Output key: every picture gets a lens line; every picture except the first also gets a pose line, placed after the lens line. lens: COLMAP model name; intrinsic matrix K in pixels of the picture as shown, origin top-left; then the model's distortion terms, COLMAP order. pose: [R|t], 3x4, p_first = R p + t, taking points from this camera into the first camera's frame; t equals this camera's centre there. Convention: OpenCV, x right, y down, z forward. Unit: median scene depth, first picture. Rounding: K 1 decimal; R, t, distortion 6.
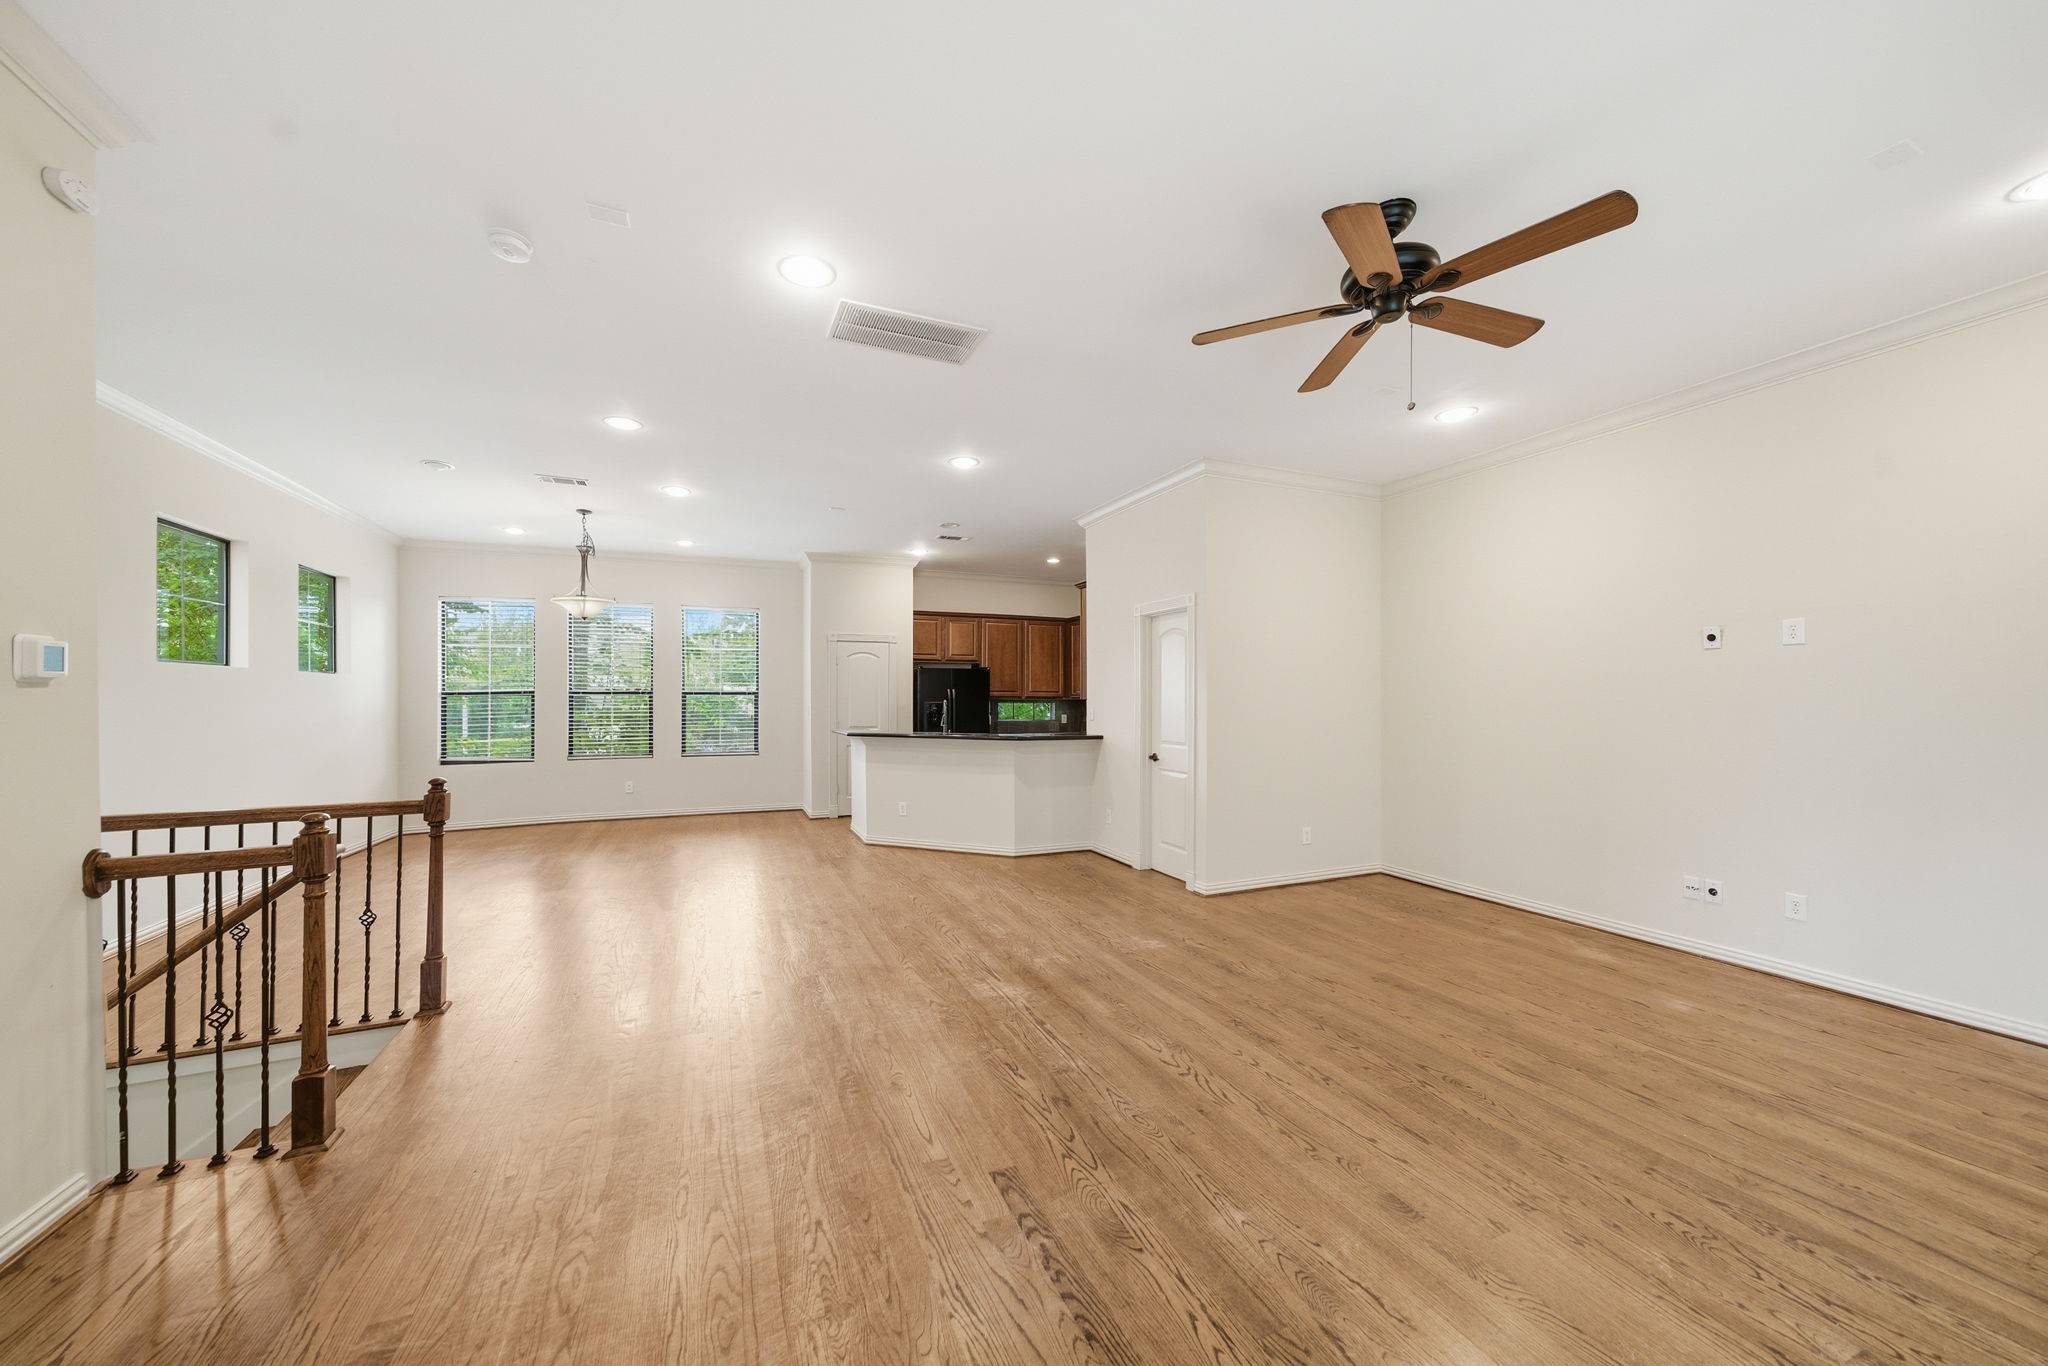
lens RADIAL K [[720.6, 0, 1006.0], [0, 720.6, 697.3], [0, 0, 1]] dist [-0.014851, 0.001562]
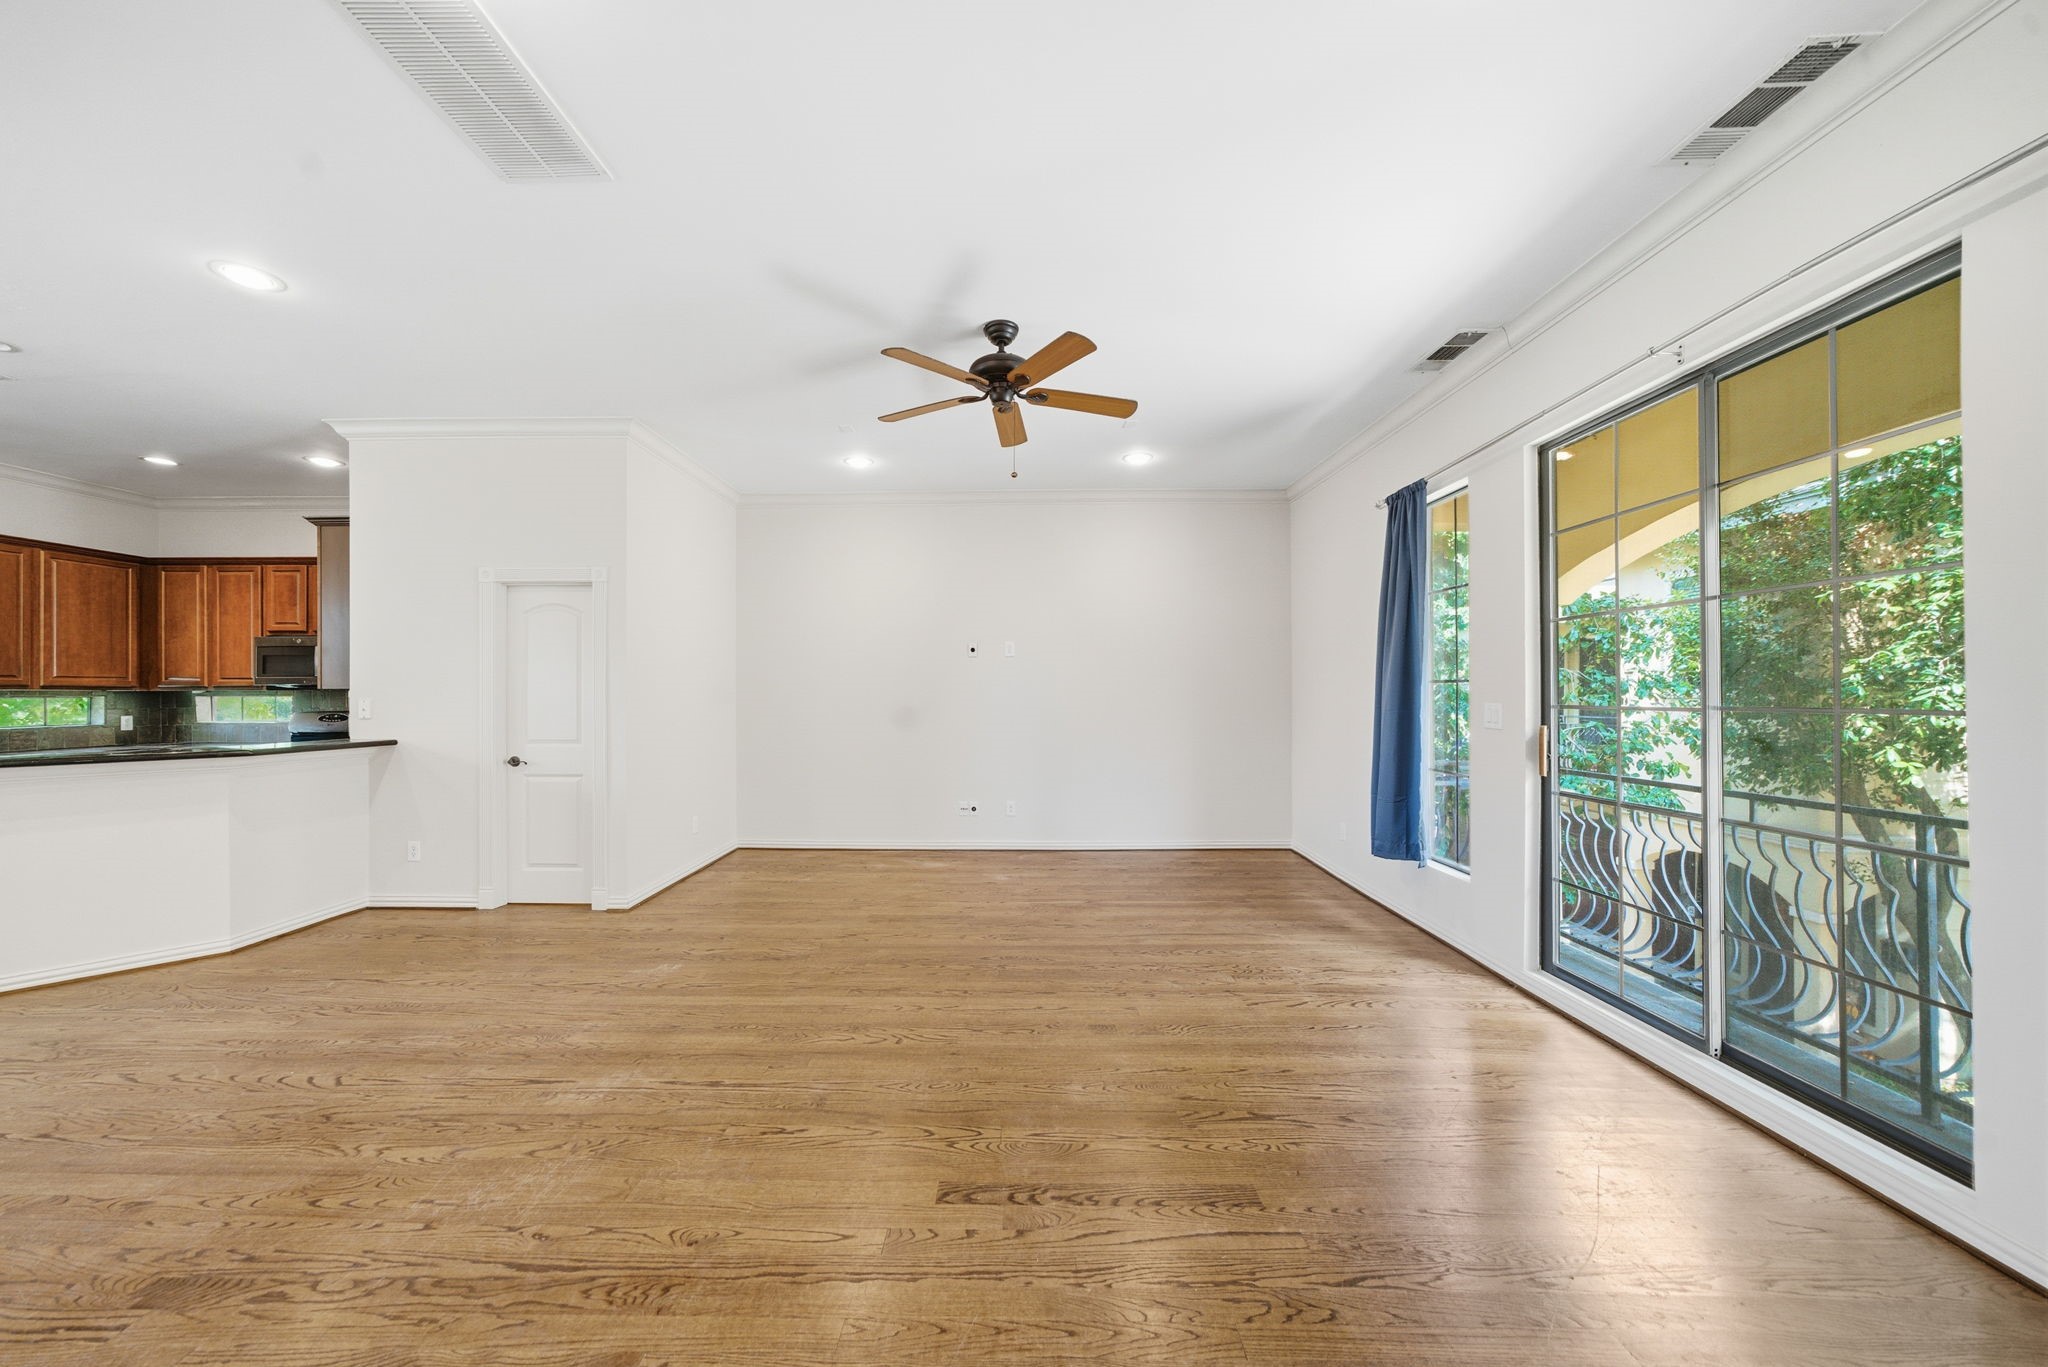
lens RADIAL K [[691.3, 0, 1007.4], [0, 691.3, 693.6], [0, 0, 1]] dist [-0.006773, 0.000872]
pose [[0.391747, -0.001812, 0.920071, -0.363793], [-0.002330, 0.999993, 0.002961, 0.004100], [-0.920070, -0.003303, 0.391740, 0.261101]]
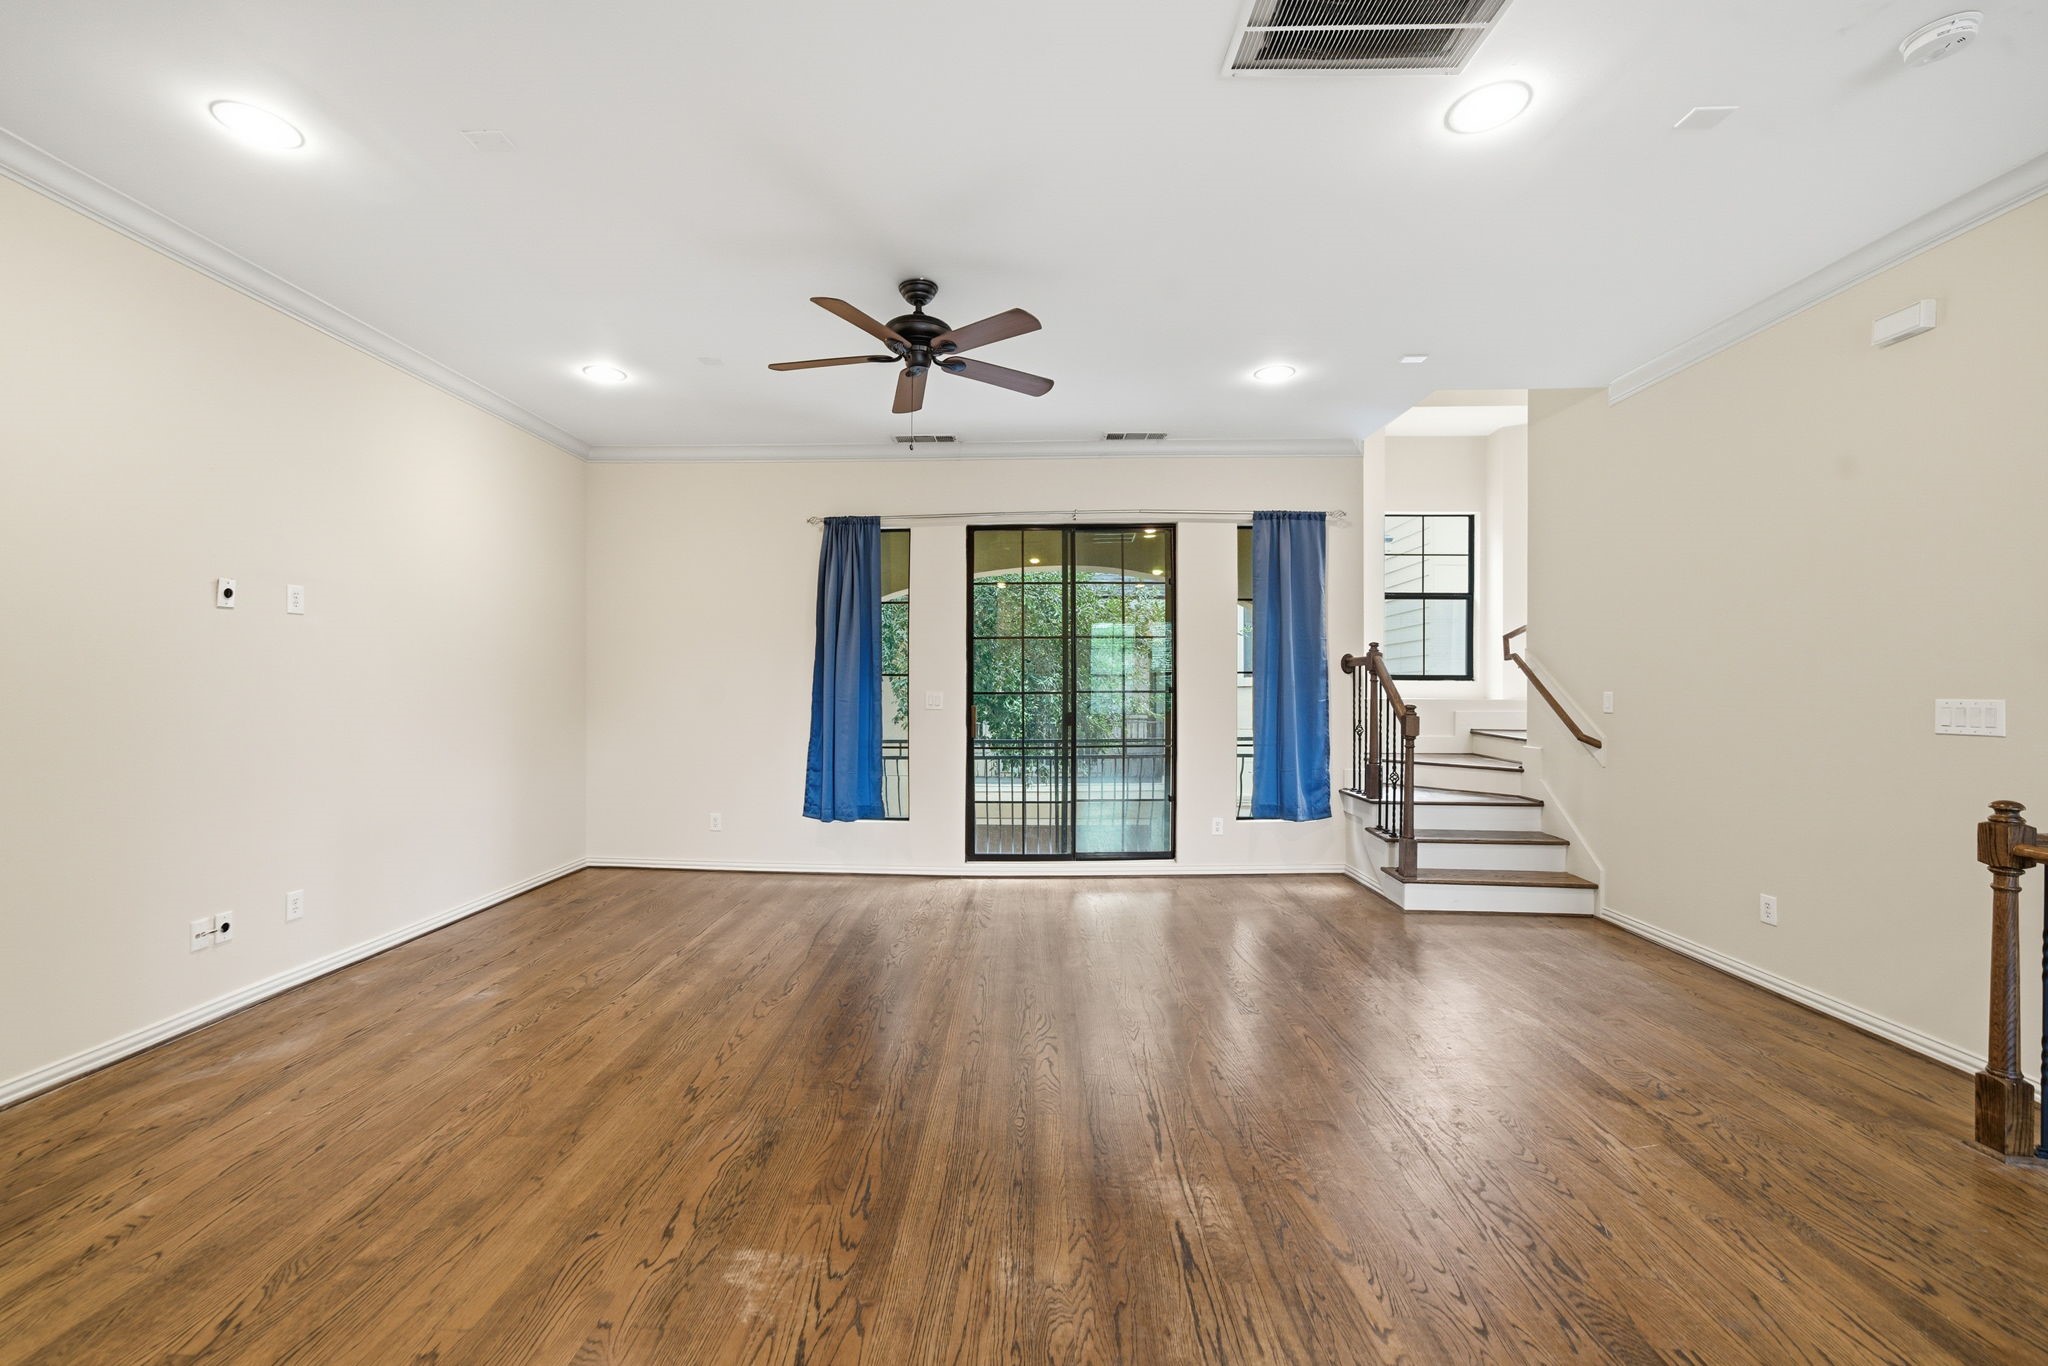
lens RADIAL K [[834.6, 0, 1004.5], [0, 834.6, 677.4], [0, 0, 1]] dist [0.001621, 0.001282]
pose [[-0.911506, -0.000613, 0.411286, -0.110194], [-0.004968, 0.999942, -0.009521, 0.008913], [-0.411257, -0.010722, -0.911456, 1.240432]]
